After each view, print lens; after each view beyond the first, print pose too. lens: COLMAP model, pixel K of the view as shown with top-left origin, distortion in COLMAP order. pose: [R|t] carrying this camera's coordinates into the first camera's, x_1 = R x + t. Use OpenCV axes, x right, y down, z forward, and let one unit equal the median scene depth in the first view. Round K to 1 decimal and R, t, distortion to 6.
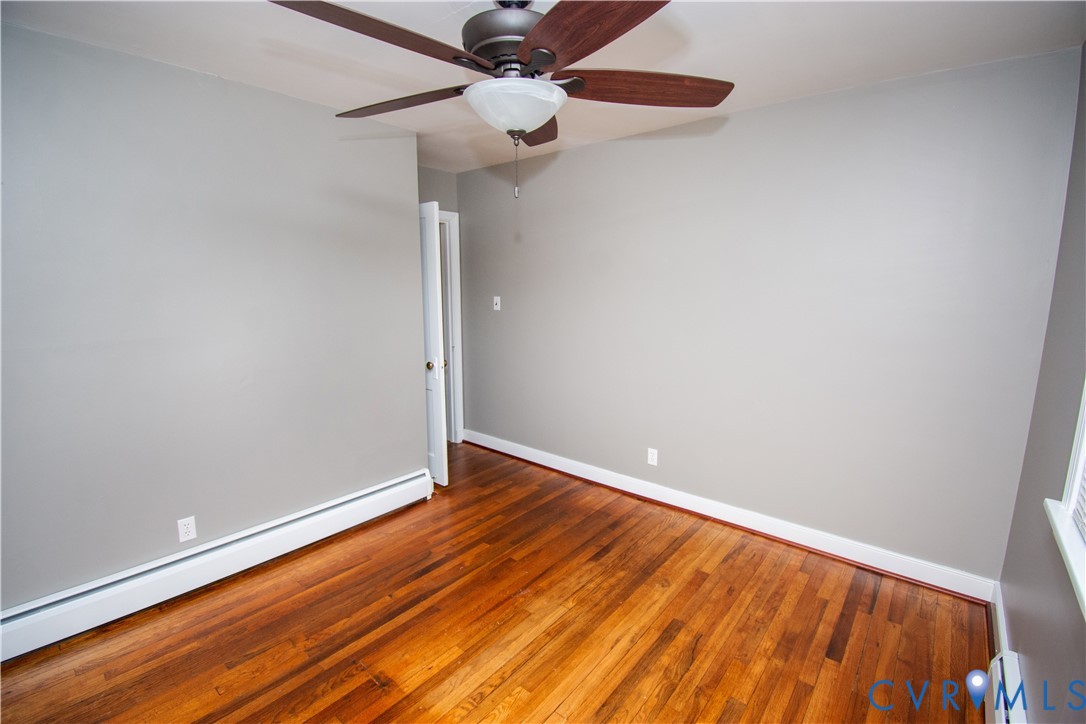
lens RADIAL K [[487.8, 0, 549.1], [0, 487.8, 362.8], [0, 0, 1]] dist [-0.001273, -0.016713]
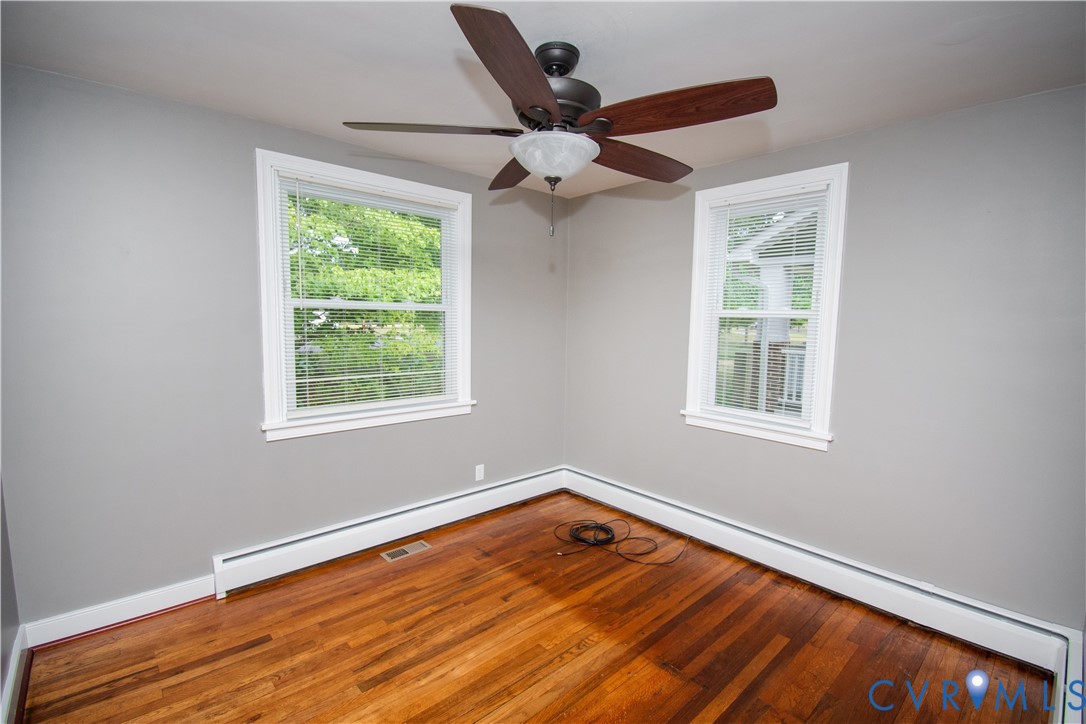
lens RADIAL K [[487.8, 0, 549.1], [0, 487.8, 362.8], [0, 0, 1]] dist [-0.001273, -0.016713]
pose [[-0.990318, -0.035419, 0.134225, -0.187846], [0.000690, 0.965635, 0.259901, -0.299307], [-0.138818, 0.257477, -0.956261, 1.839963]]
